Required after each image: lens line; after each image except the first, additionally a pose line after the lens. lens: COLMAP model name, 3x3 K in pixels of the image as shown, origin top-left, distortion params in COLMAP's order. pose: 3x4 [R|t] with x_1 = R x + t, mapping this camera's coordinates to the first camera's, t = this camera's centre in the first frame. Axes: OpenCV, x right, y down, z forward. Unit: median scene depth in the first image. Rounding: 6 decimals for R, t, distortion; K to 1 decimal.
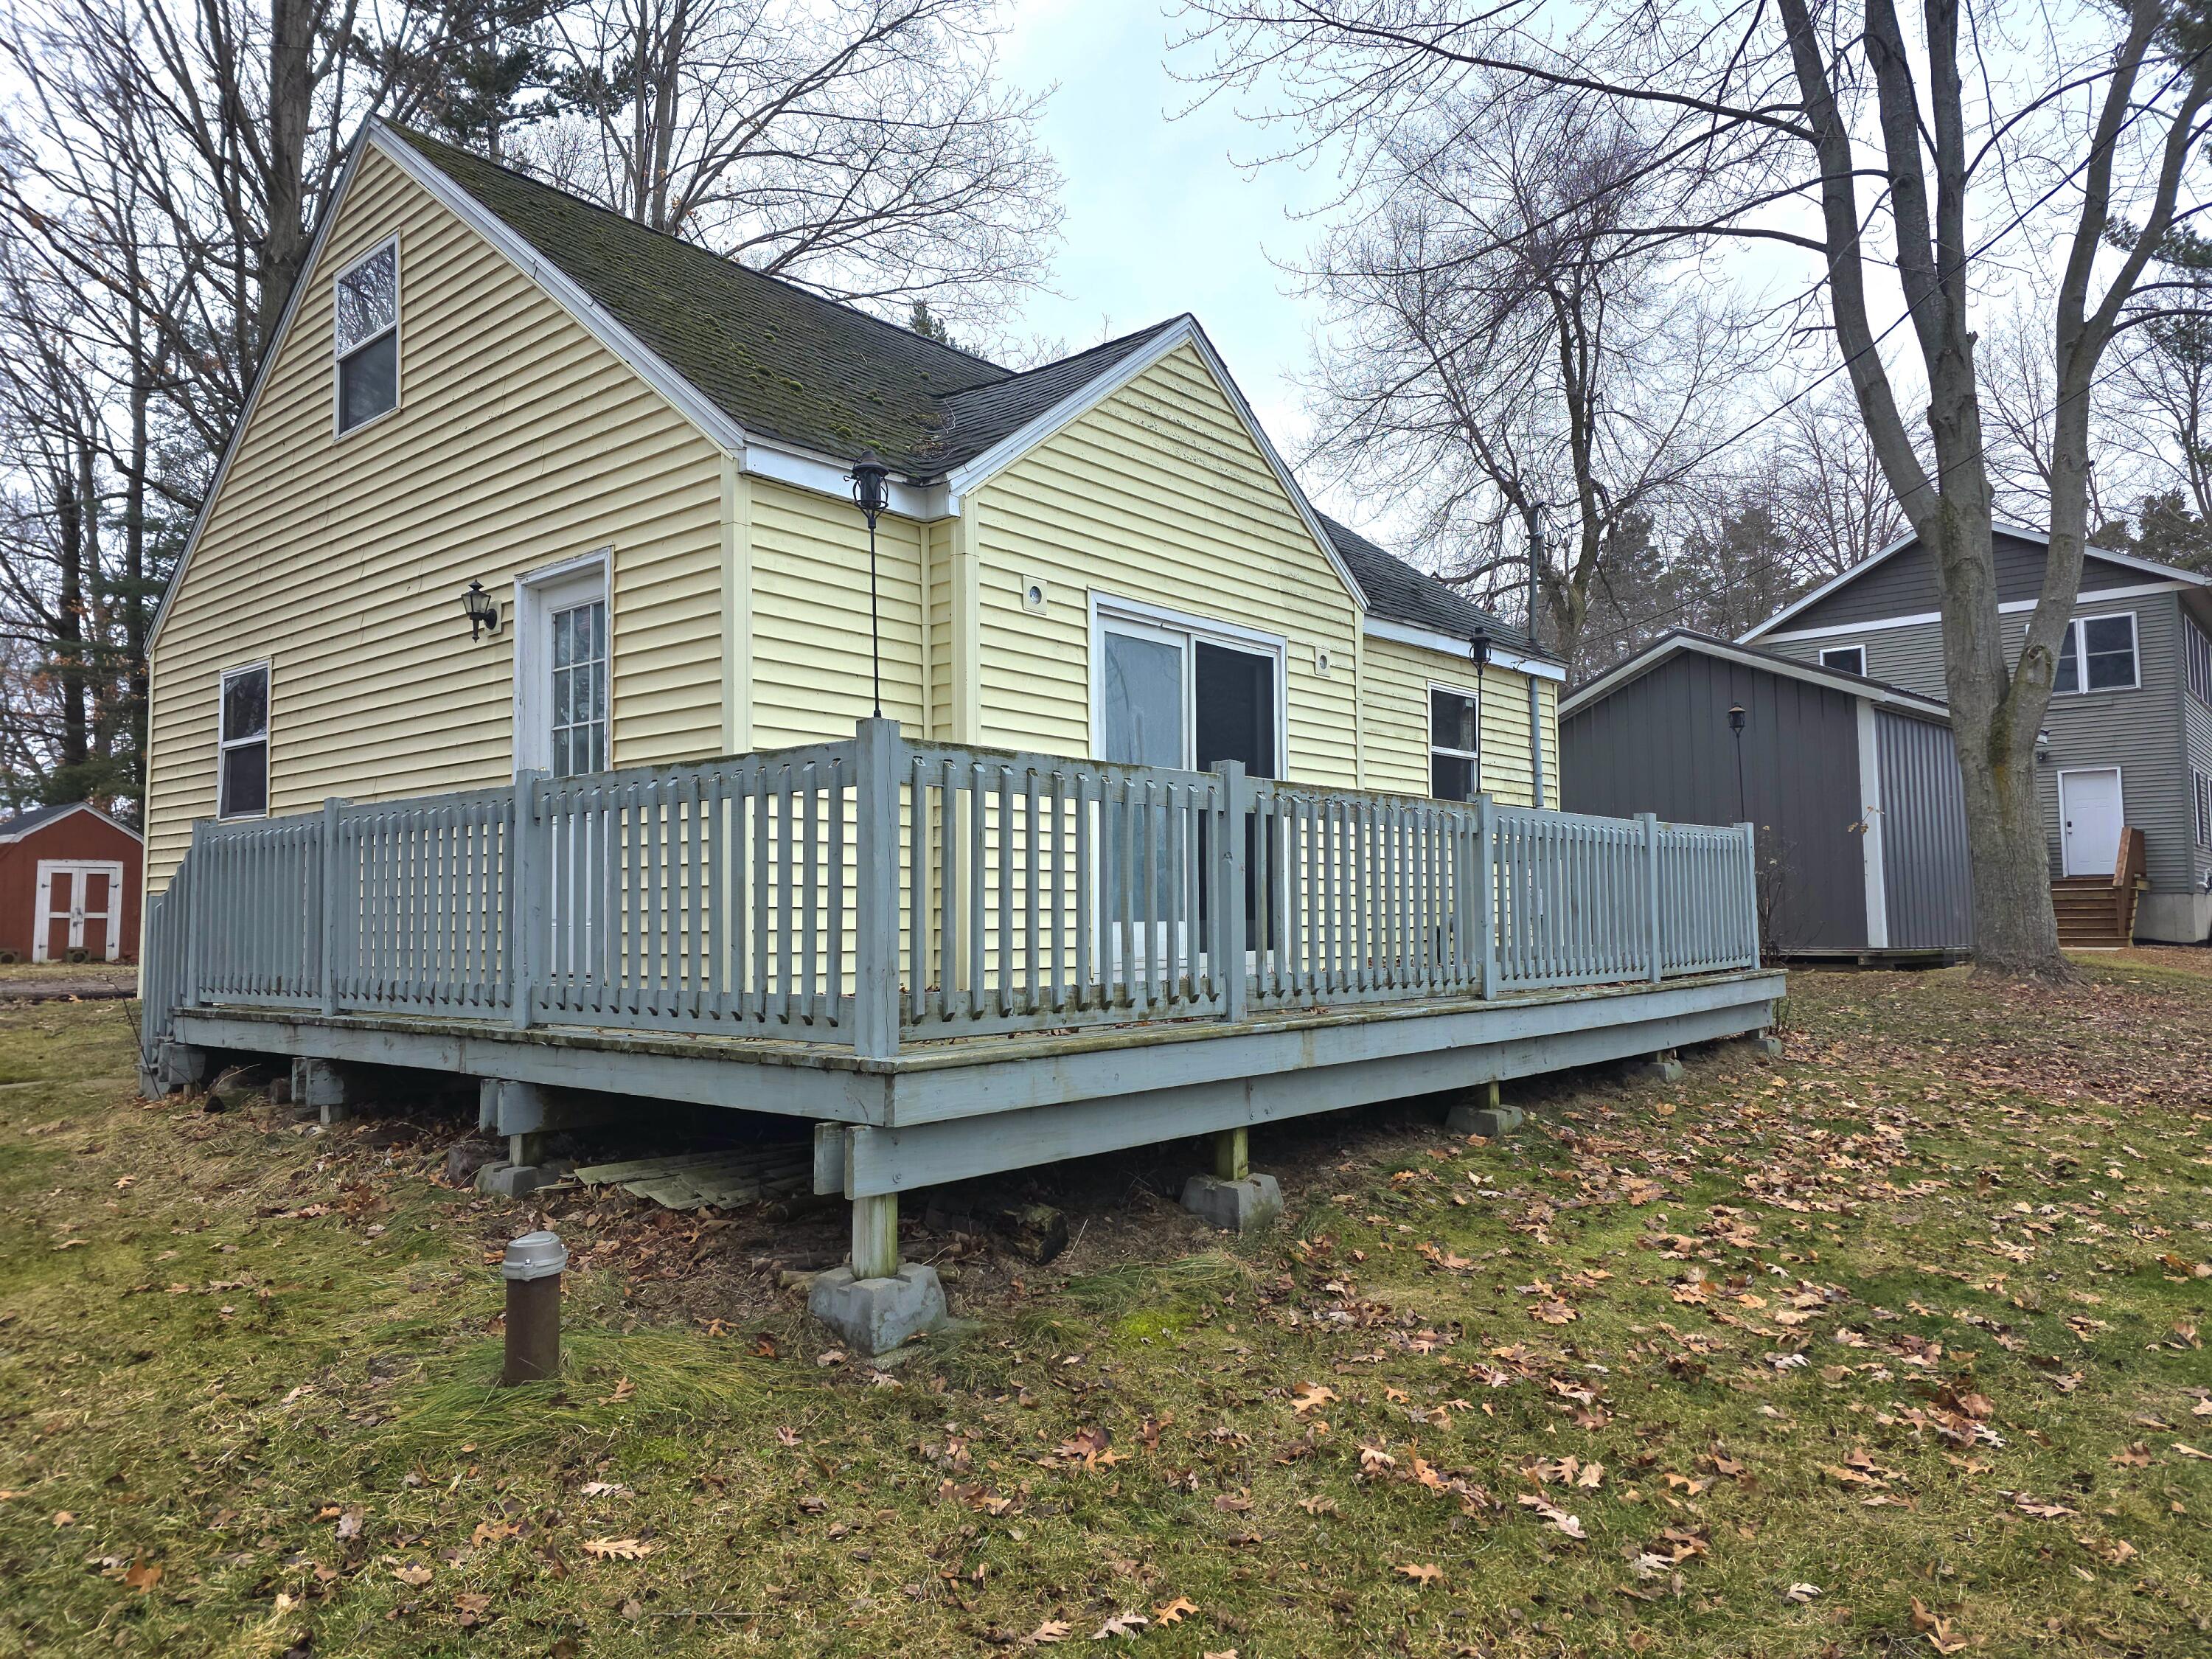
lens RADIAL K [[1474.4, 0, 1101.2], [0, 1474.4, 823.8], [0, 0, 1]] dist [0.040250, -0.007311]
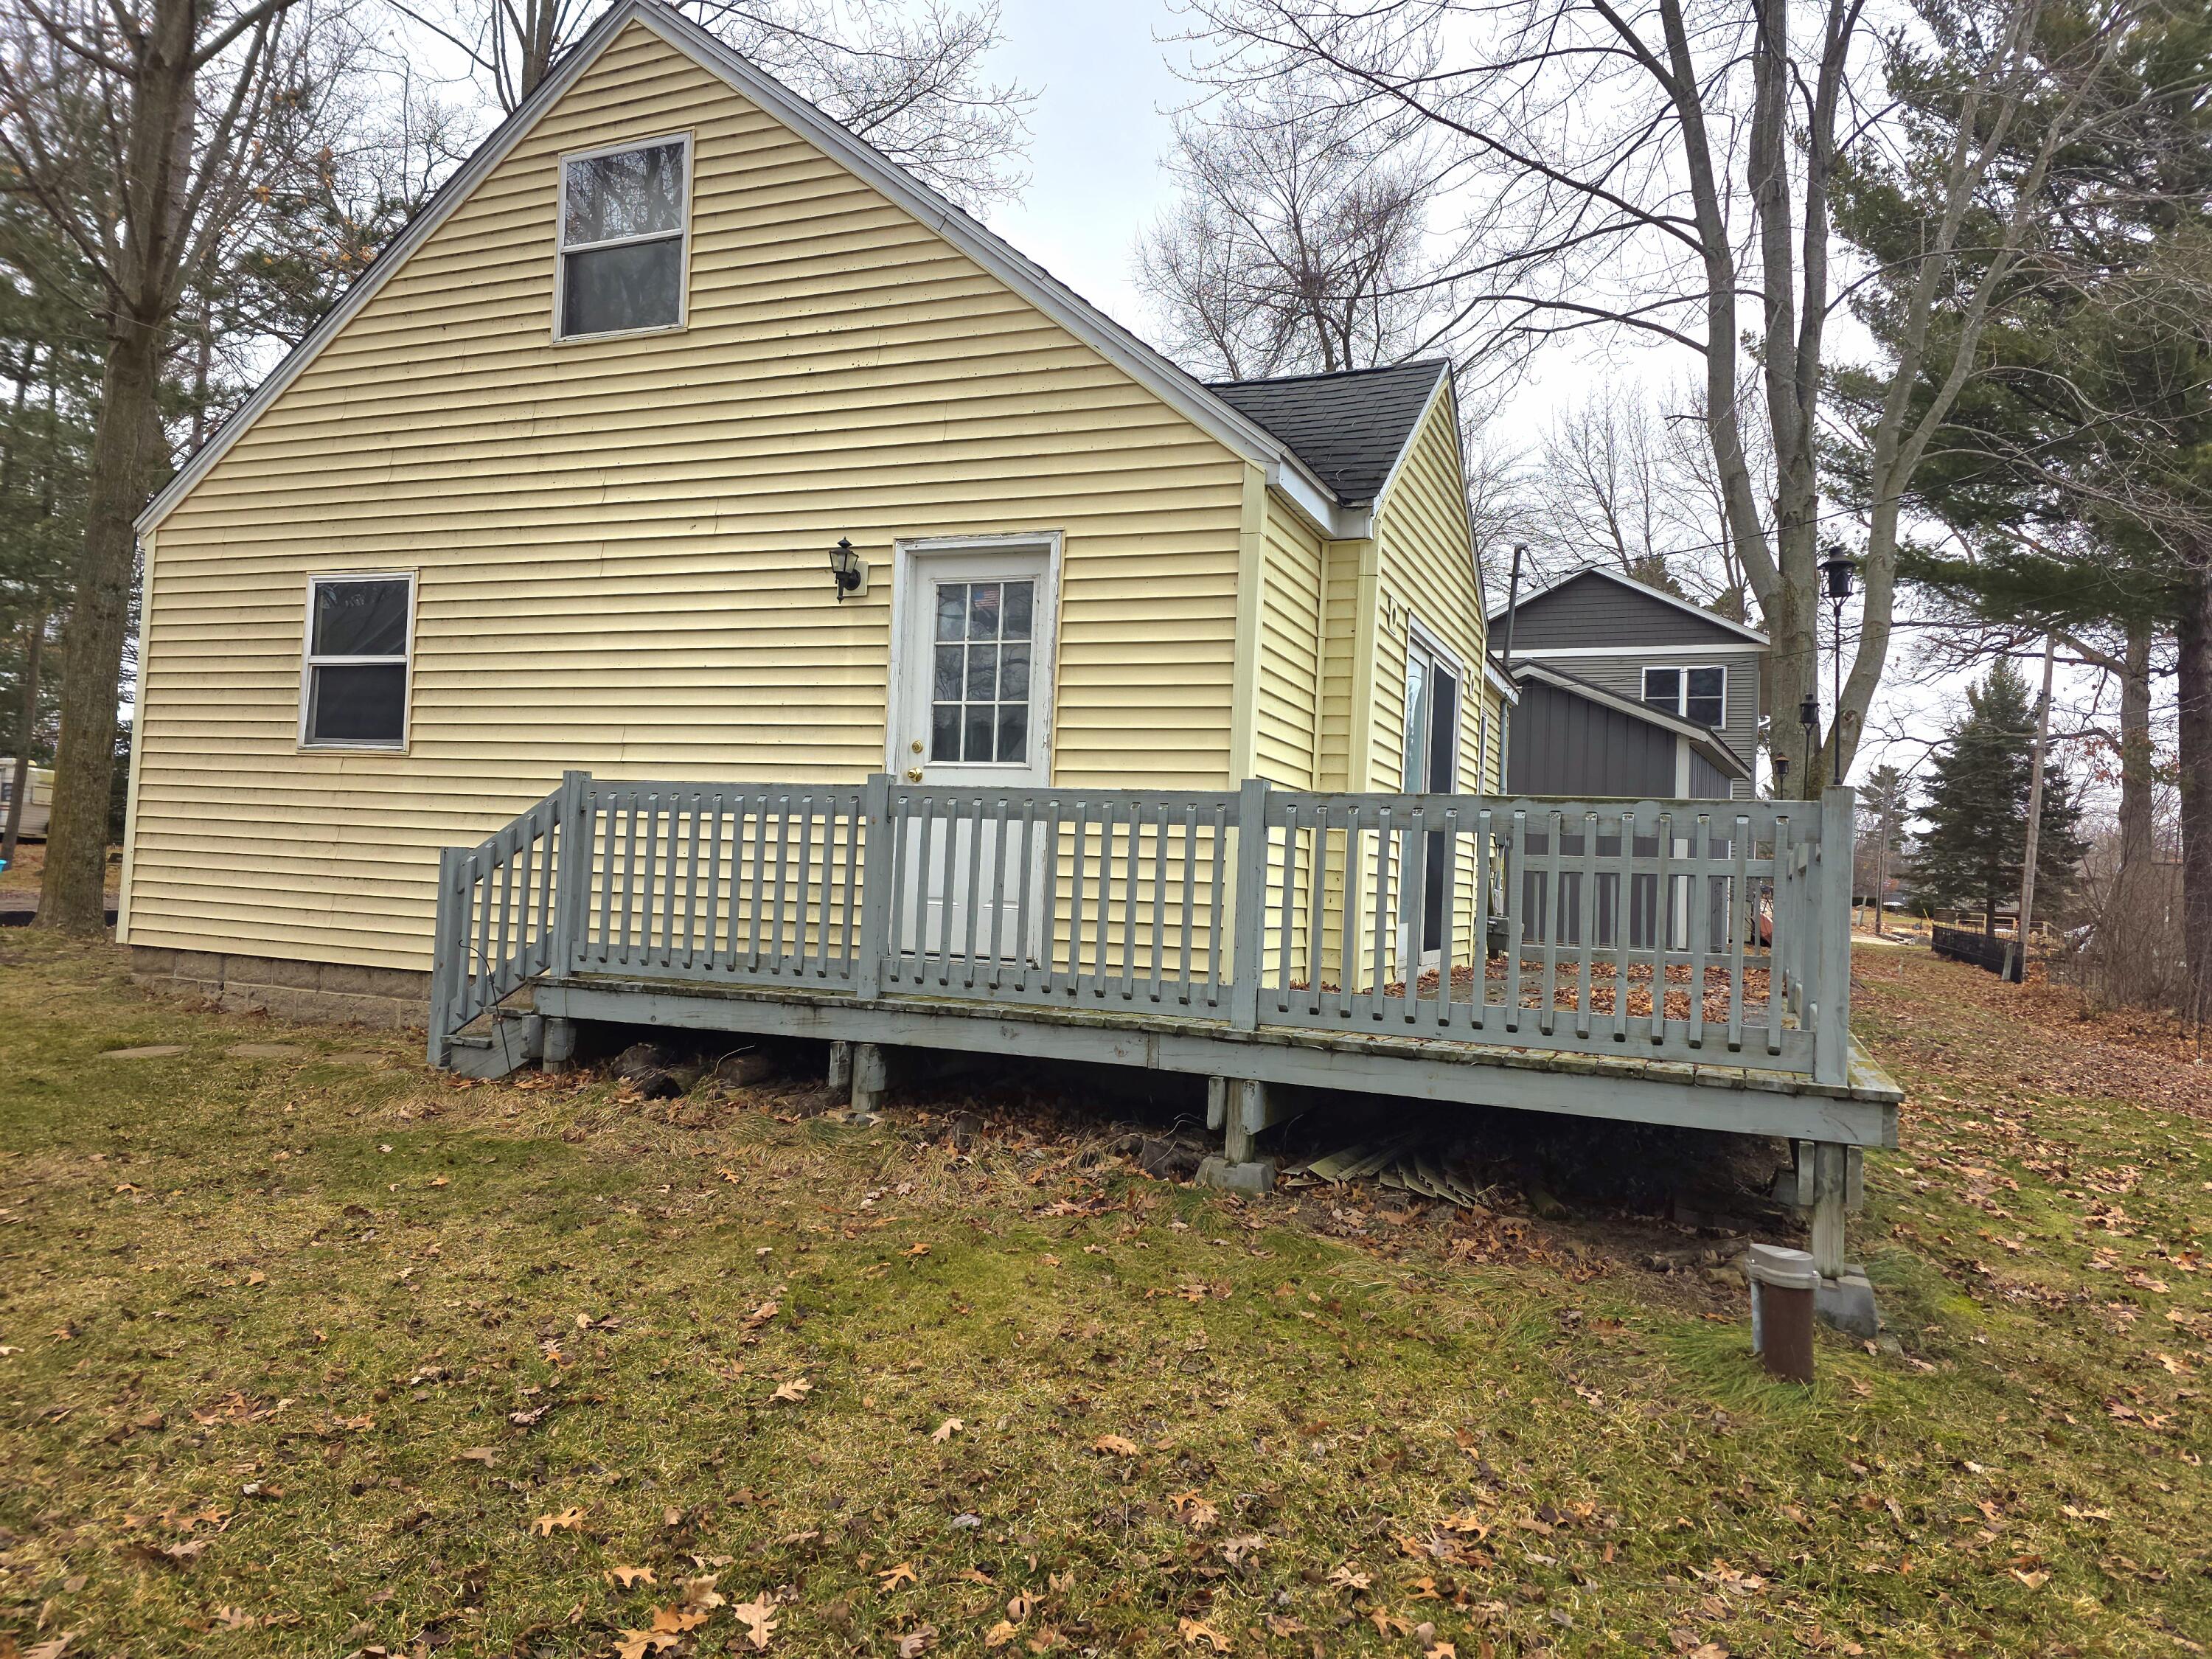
lens RADIAL K [[1474.4, 0, 1112.3], [0, 1474.4, 828.7], [0, 0, 1]] dist [0.040250, -0.007311]
pose [[0.947426, 0.061987, 0.313914, -0.514641], [-0.073364, 0.997003, 0.024548, -0.012364], [-0.311451, -0.046288, 0.949134, 0.034085]]
